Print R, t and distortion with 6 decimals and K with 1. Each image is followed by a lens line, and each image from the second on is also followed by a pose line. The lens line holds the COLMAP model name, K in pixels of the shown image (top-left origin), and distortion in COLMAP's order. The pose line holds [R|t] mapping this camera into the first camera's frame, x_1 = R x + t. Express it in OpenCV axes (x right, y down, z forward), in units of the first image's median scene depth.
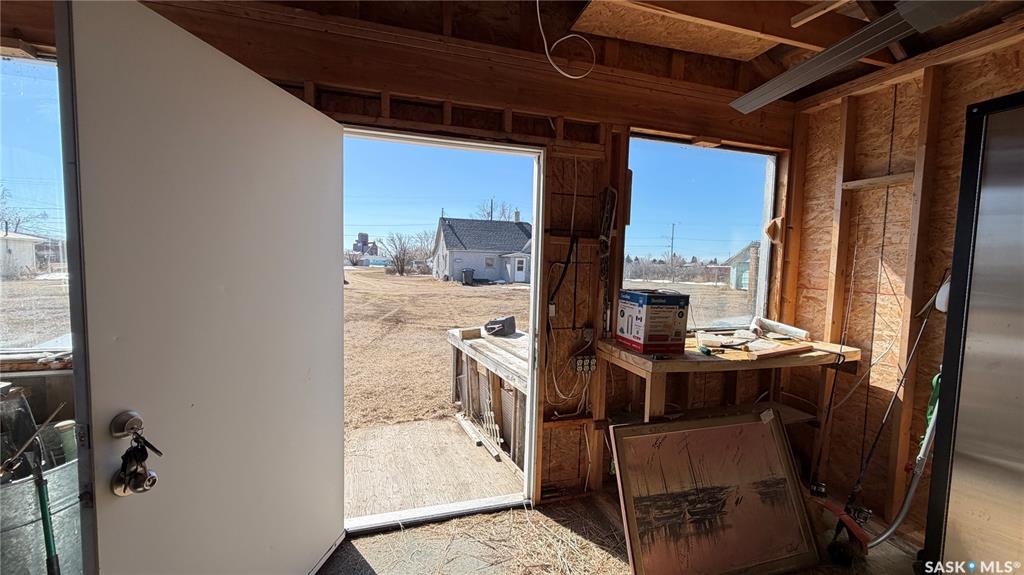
lens RADIAL K [[406.4, 0, 510.7], [0, 406.4, 289.3], [0, 0, 1]] dist [-0.001179, 0.000018]
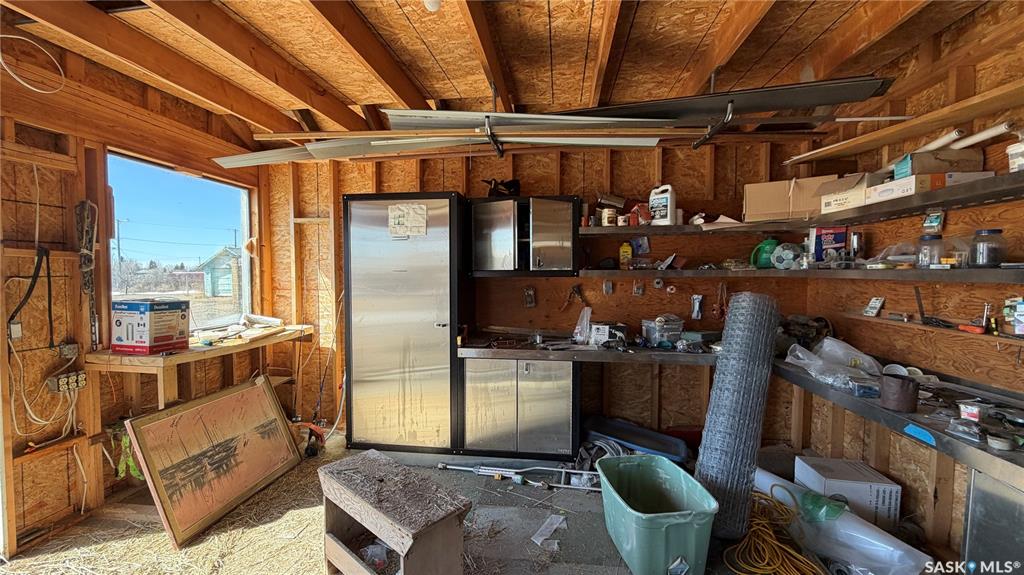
lens RADIAL K [[406.4, 0, 508.9], [0, 406.4, 290.4], [0, 0, 1]] dist [-0.001179, 0.000018]
pose [[0.415503, -0.062437, 0.907446, -0.248888], [0.070610, 0.996845, 0.036258, 0.007325], [-0.906847, 0.049009, 0.418600, -0.360512]]
